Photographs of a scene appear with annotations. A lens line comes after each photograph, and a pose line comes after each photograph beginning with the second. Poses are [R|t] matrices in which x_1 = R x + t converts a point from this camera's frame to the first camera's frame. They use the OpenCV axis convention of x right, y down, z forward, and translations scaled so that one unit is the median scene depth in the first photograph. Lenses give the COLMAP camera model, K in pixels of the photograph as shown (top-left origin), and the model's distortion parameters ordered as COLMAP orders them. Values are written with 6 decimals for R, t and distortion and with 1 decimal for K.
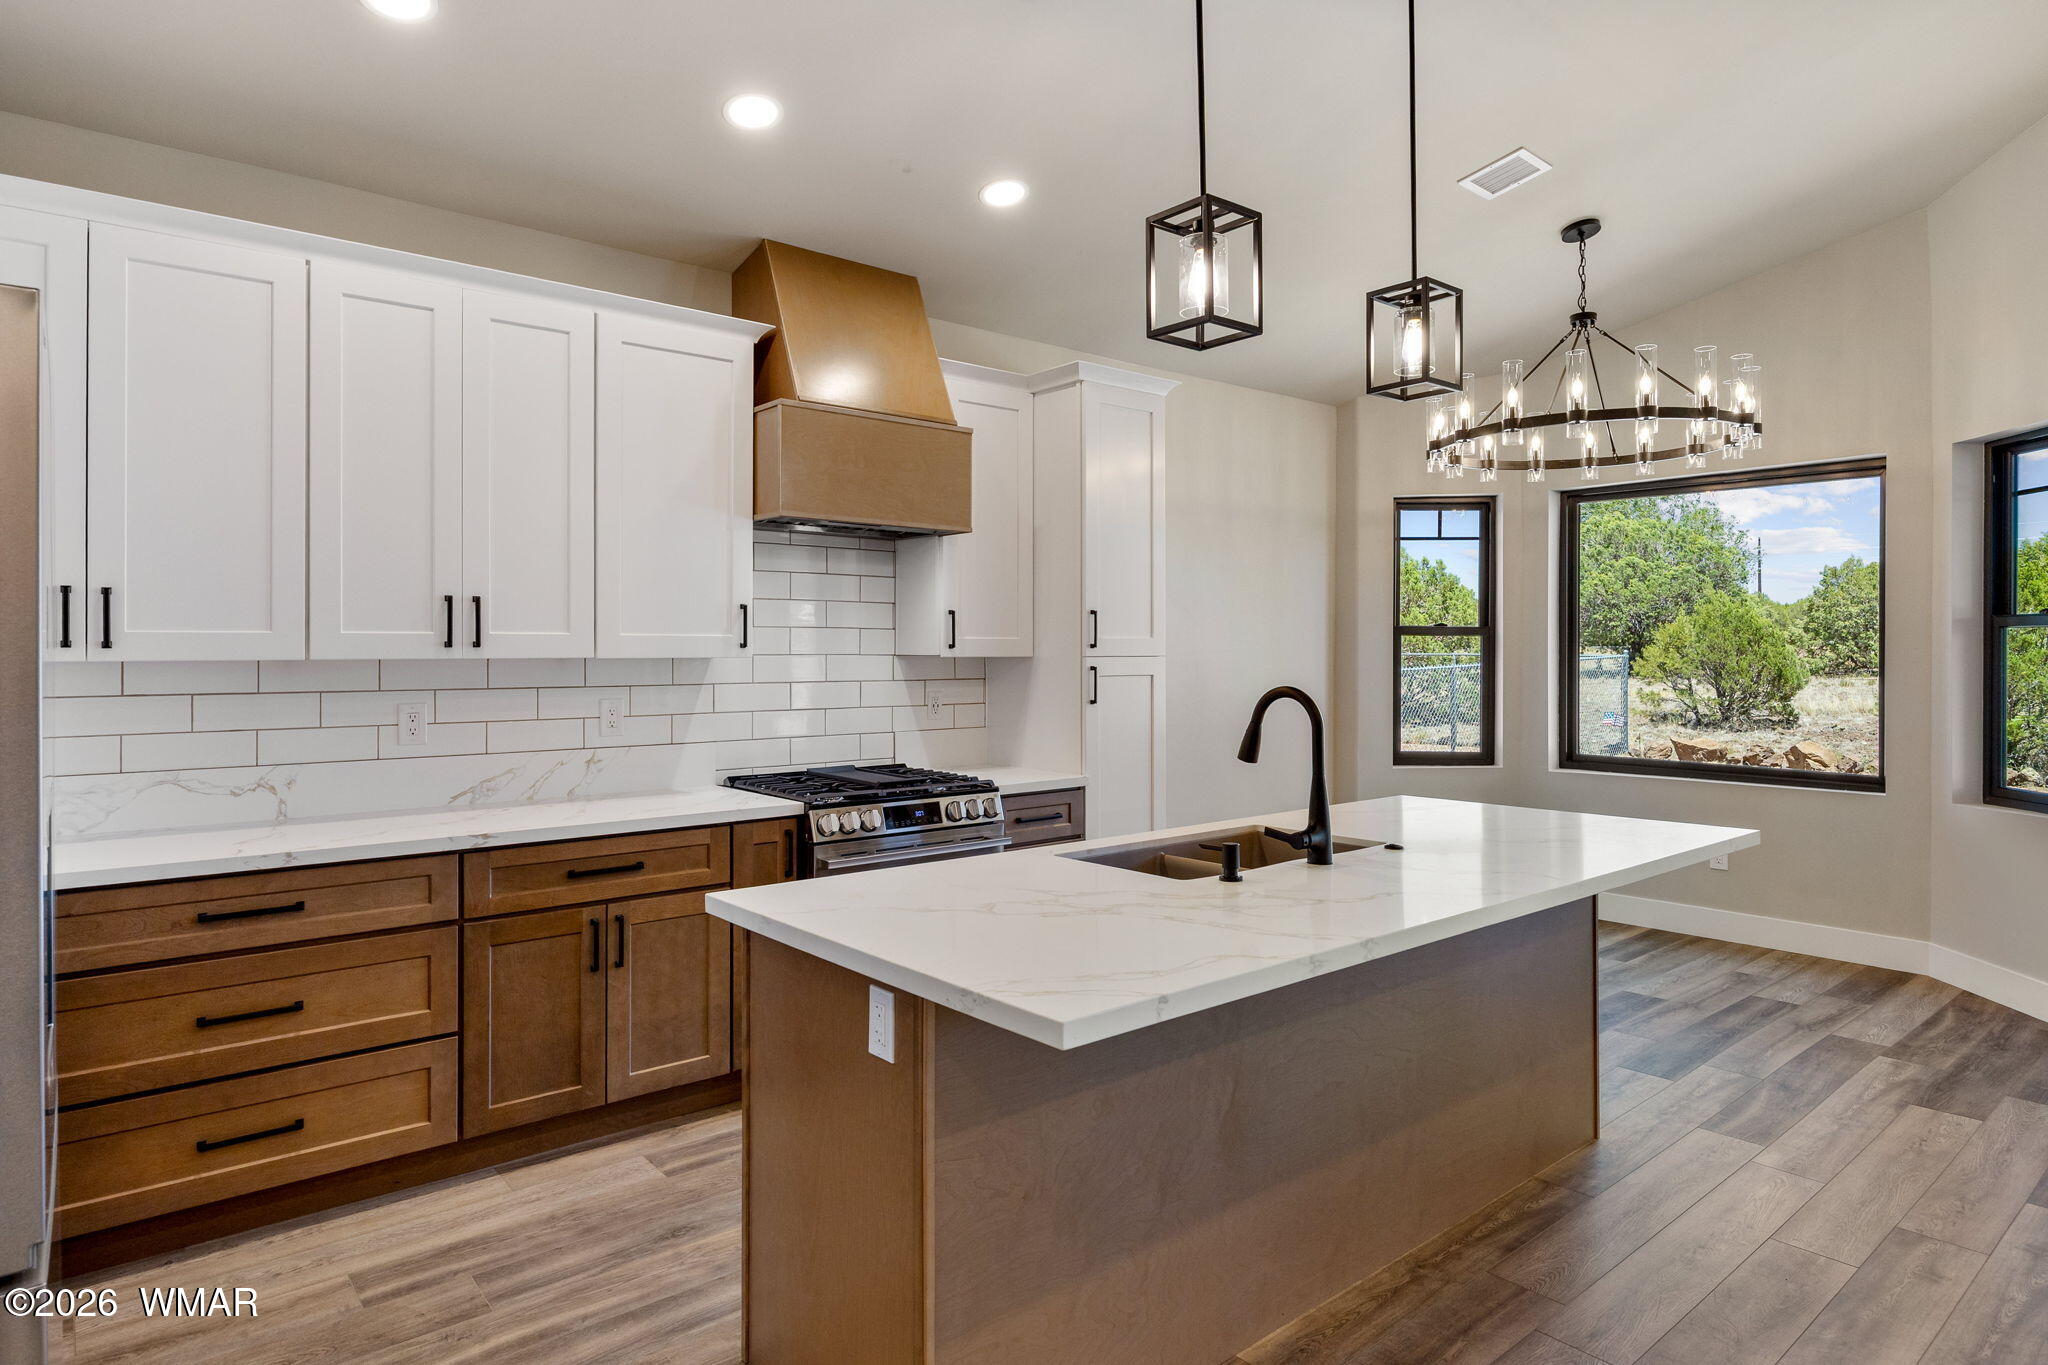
lens RADIAL K [[1133.3, 0, 1029.1], [0, 1133.3, 652.1], [0, 0, 1]] dist [-0.027715, 0.023356]
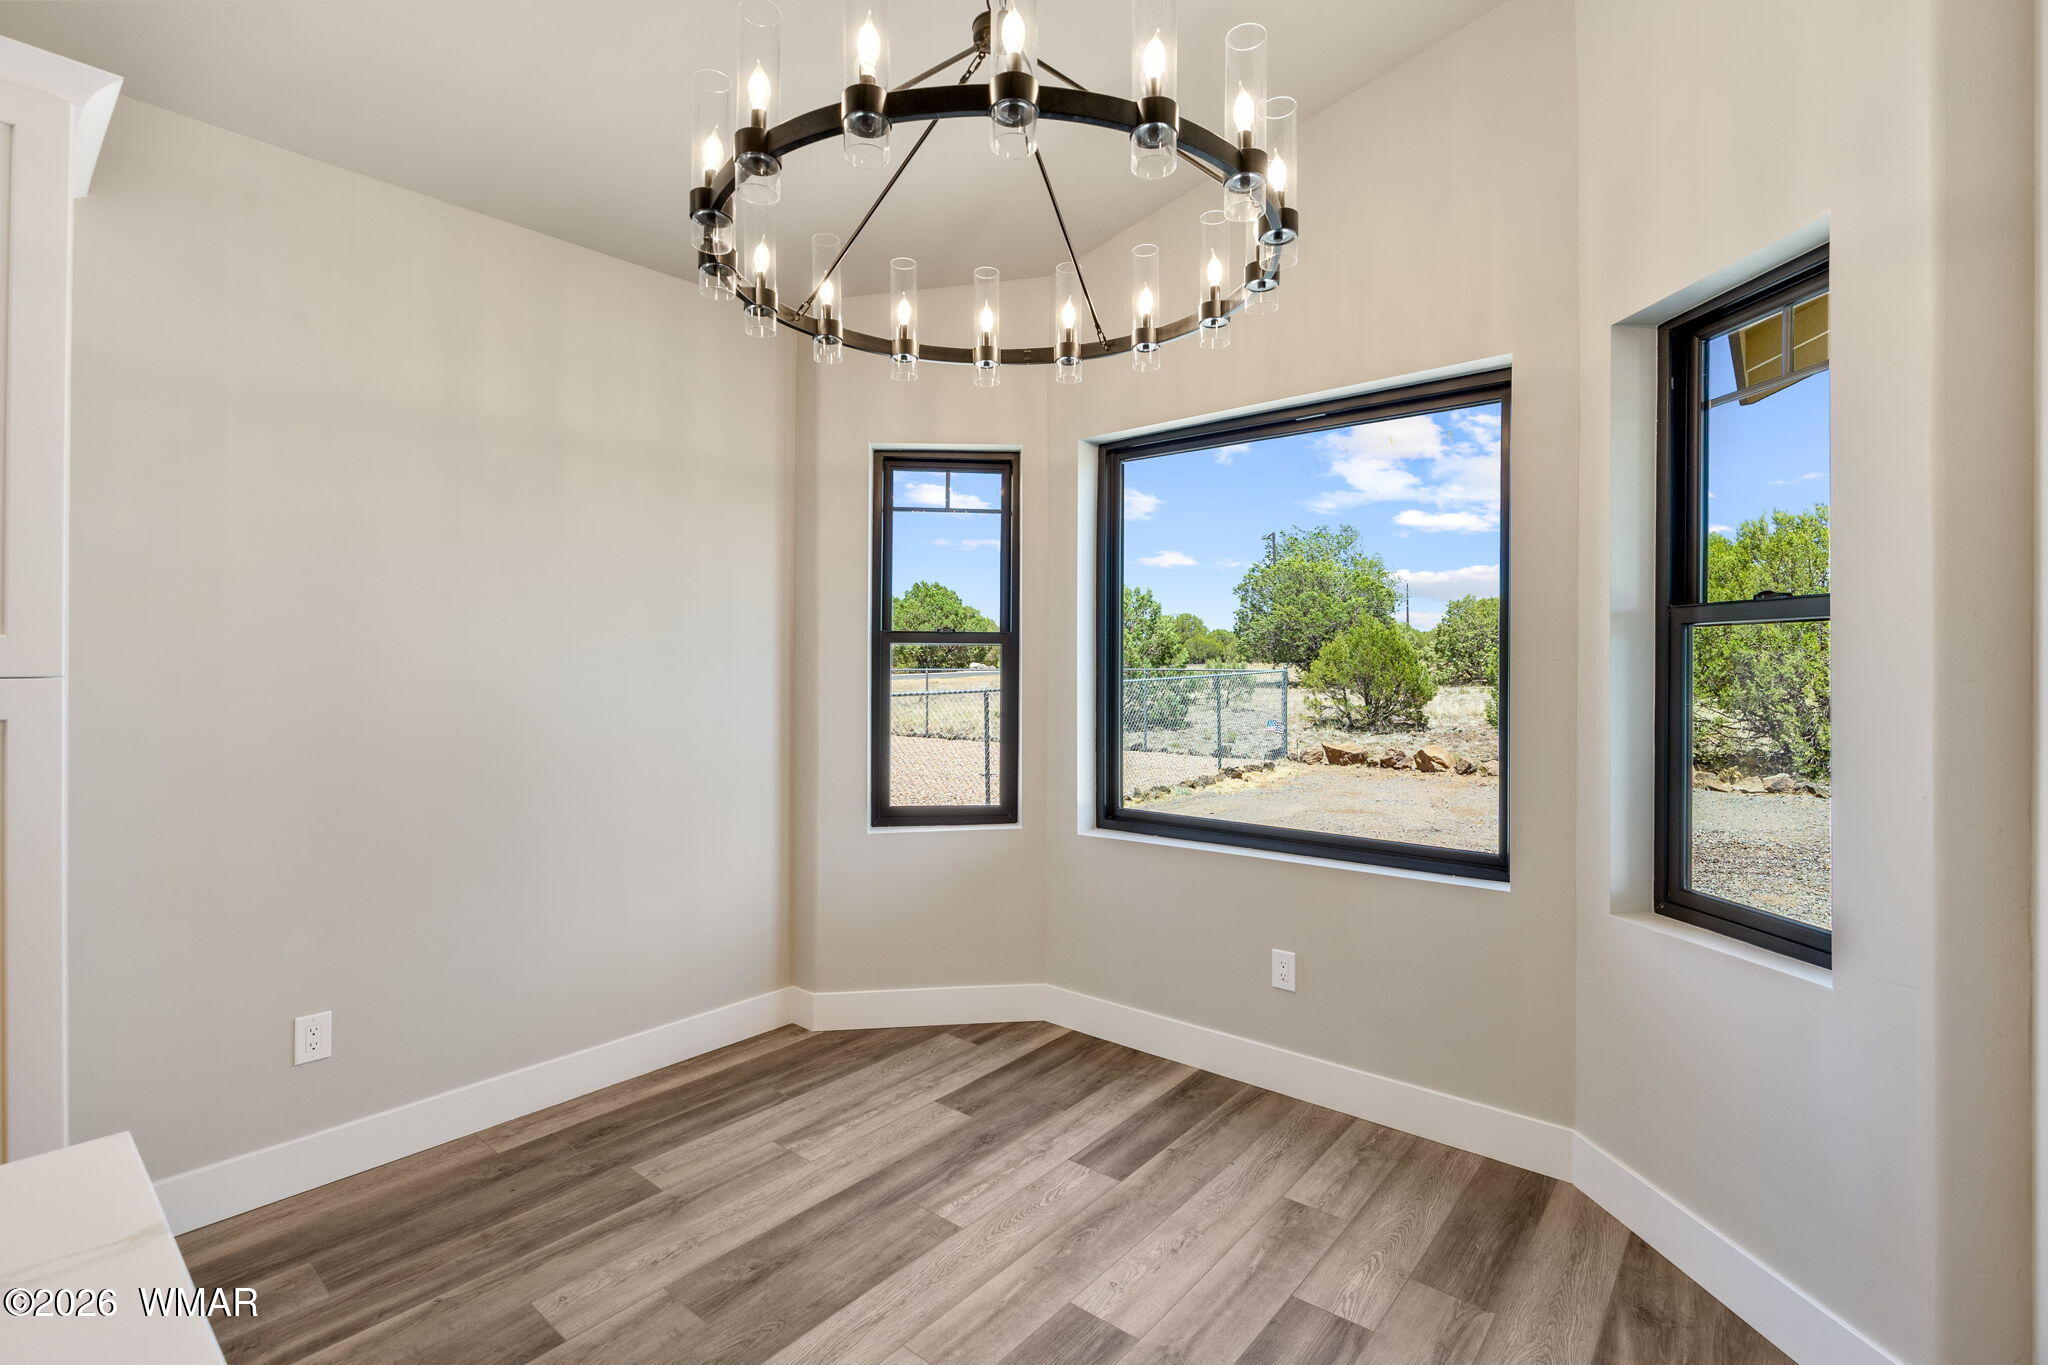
lens RADIAL K [[904.2, 0, 1024.1], [0, 904.2, 667.4], [0, 0, 1]] dist [-0.000920, -0.000147]
pose [[0.984707, -0.000566, 0.174218, 0.108045], [0.000563, 1.000000, 0.000064, -0.000001], [-0.174218, 0.000035, 0.984707, 0.146477]]
